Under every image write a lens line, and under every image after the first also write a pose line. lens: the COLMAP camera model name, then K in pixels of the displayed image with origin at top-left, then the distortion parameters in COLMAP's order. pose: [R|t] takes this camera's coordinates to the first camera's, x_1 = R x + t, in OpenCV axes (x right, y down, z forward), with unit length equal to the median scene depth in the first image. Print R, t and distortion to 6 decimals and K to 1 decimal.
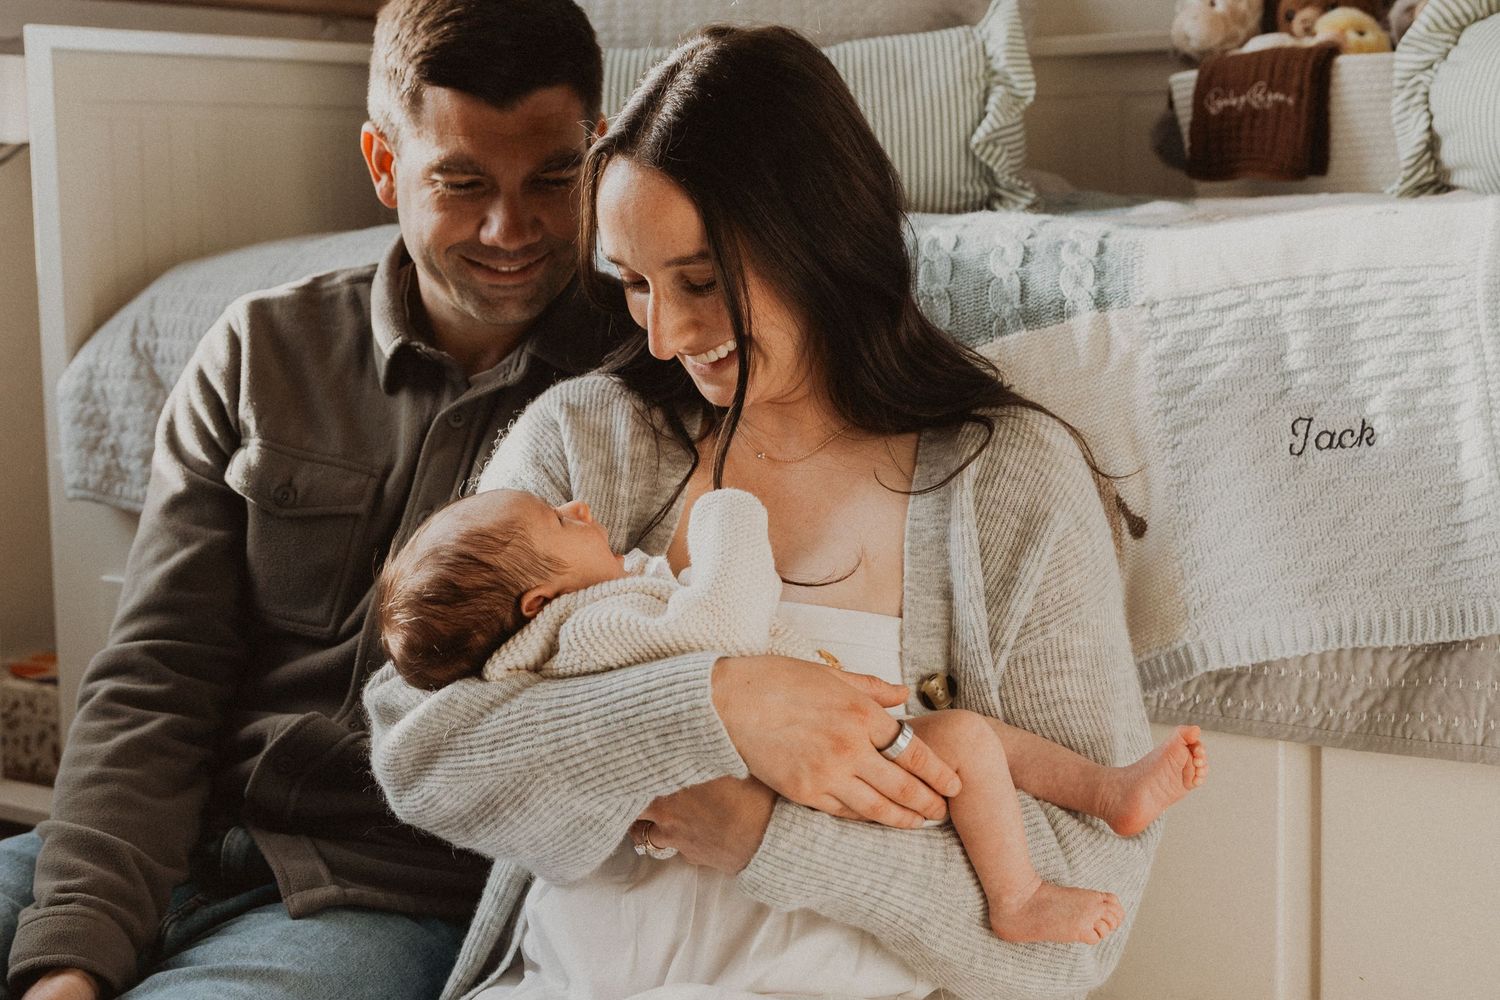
lens RADIAL K [[2112.3, 0, 750.0], [0, 2112.3, 500.0], [0, 0, 1]] dist [0.014448, -1.006378]
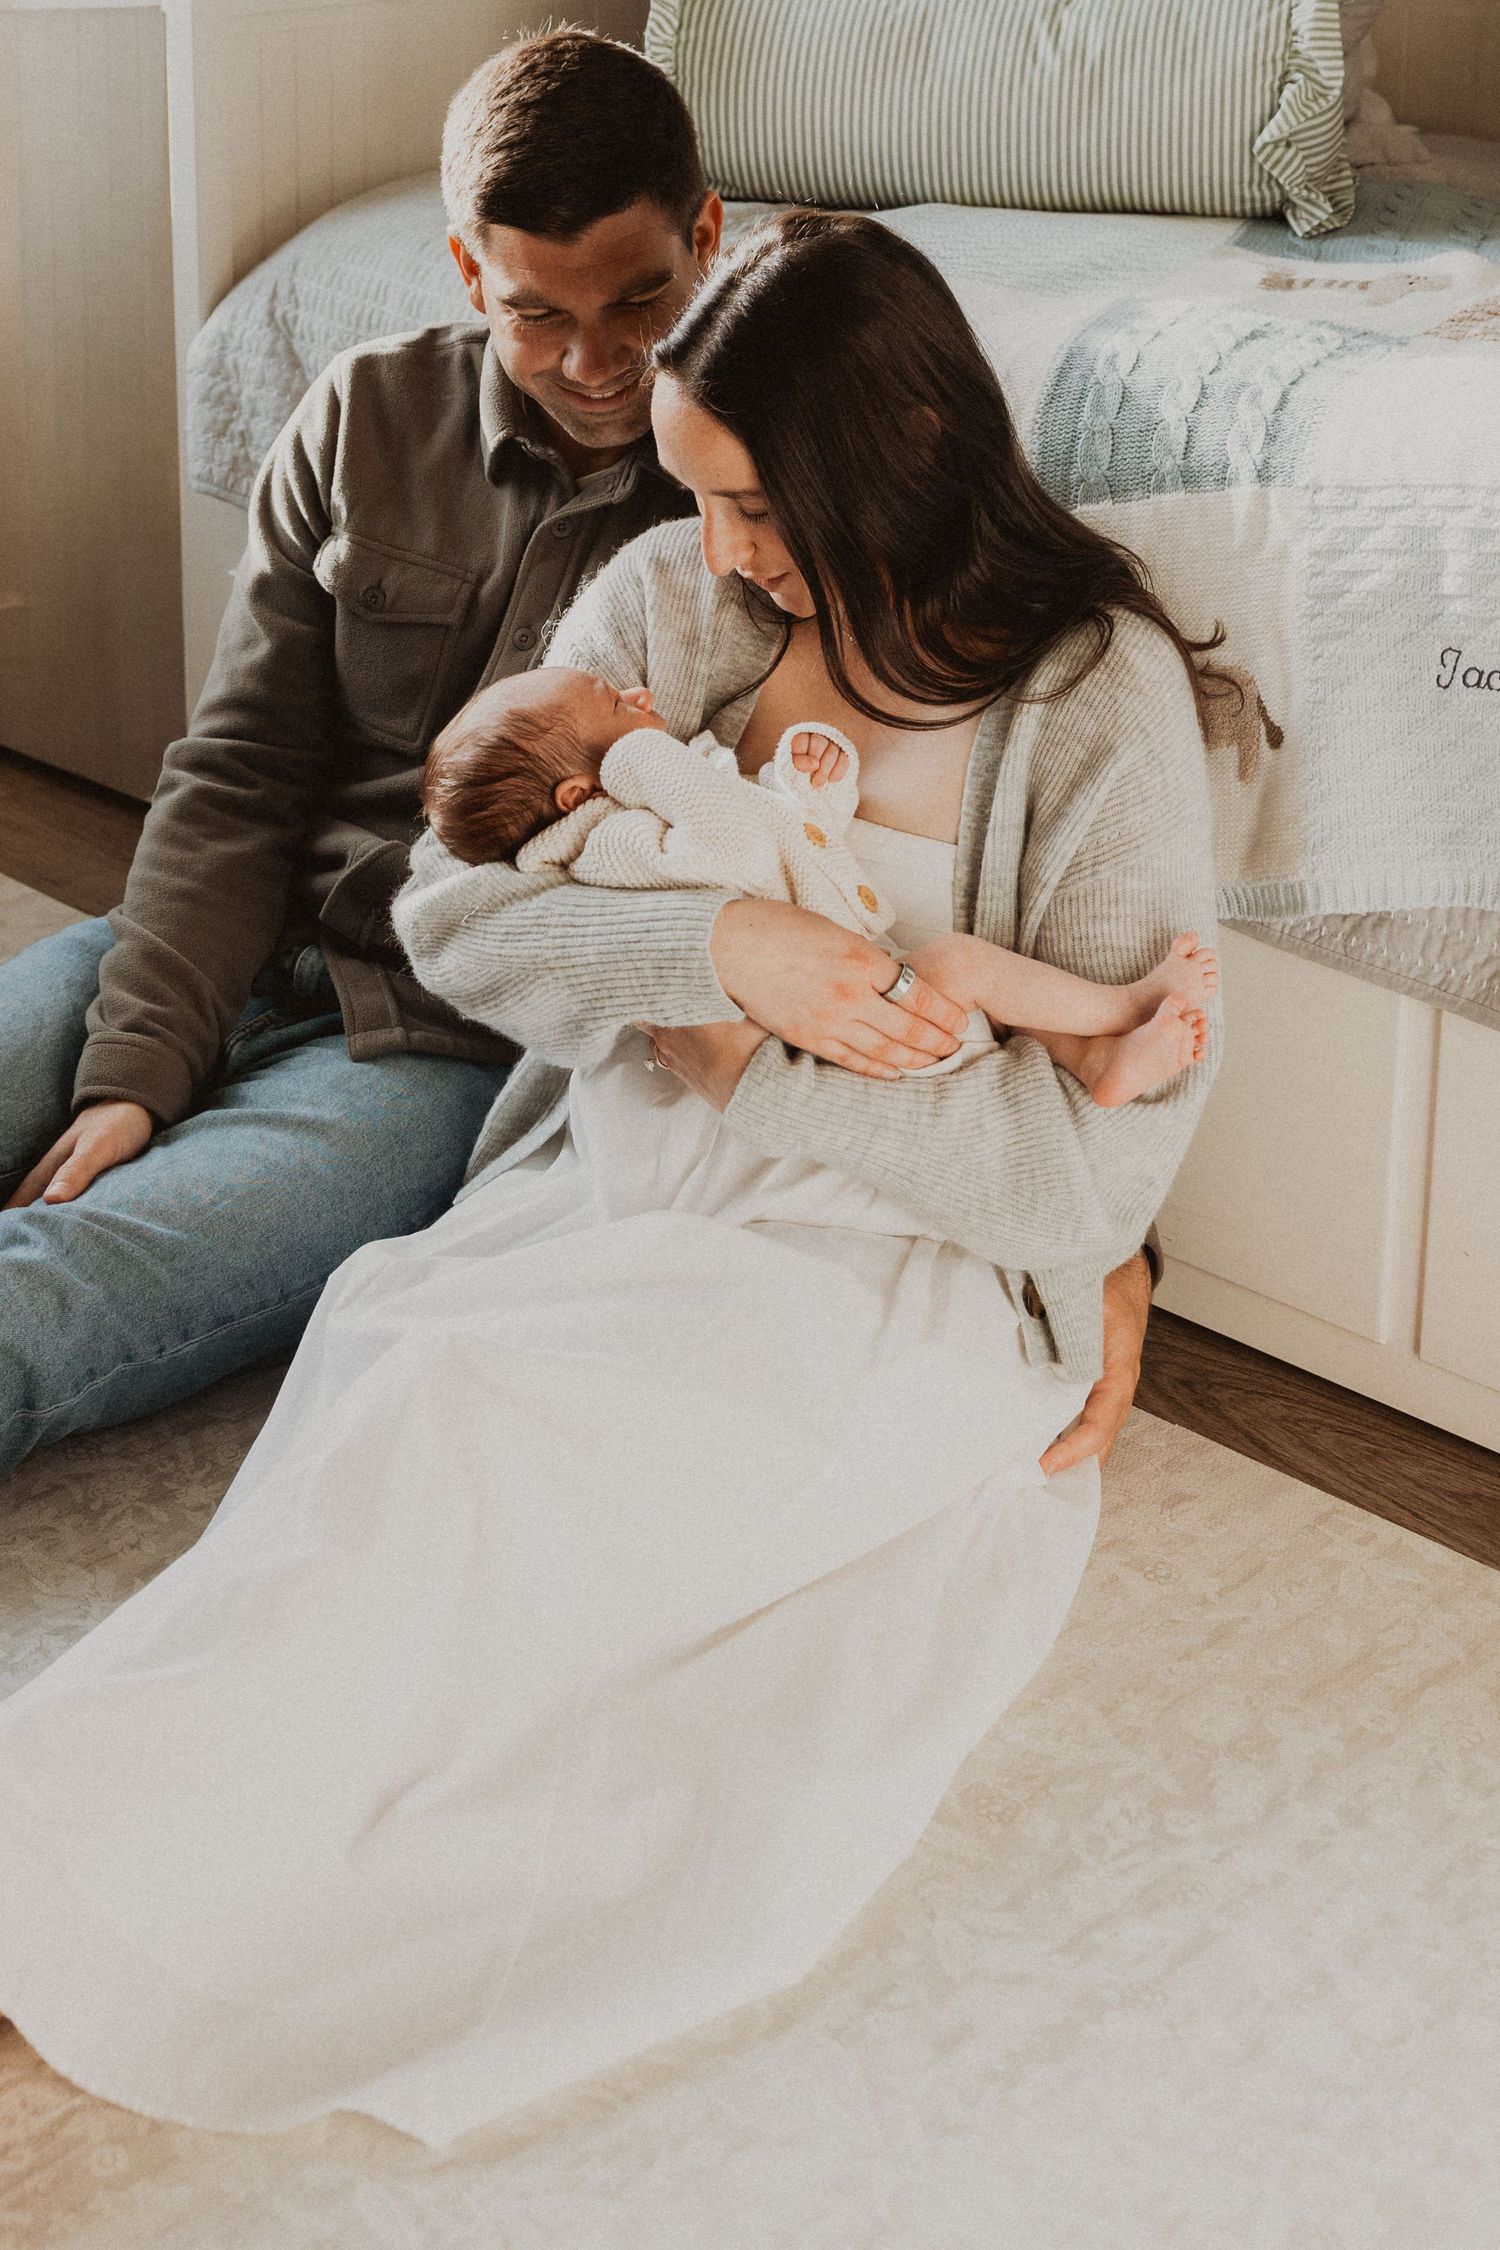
lens RADIAL K [[3168.4, 0, 750.0], [0, 3168.4, 1125.0], [0, 0, 1]] dist [0.014448, -1.006378]
pose [[0.976711, 0.116573, -0.180126, 0.227477], [-0.056600, 0.949777, 0.307766, -0.230036], [0.206957, -0.290404, 0.934256, -0.337392]]
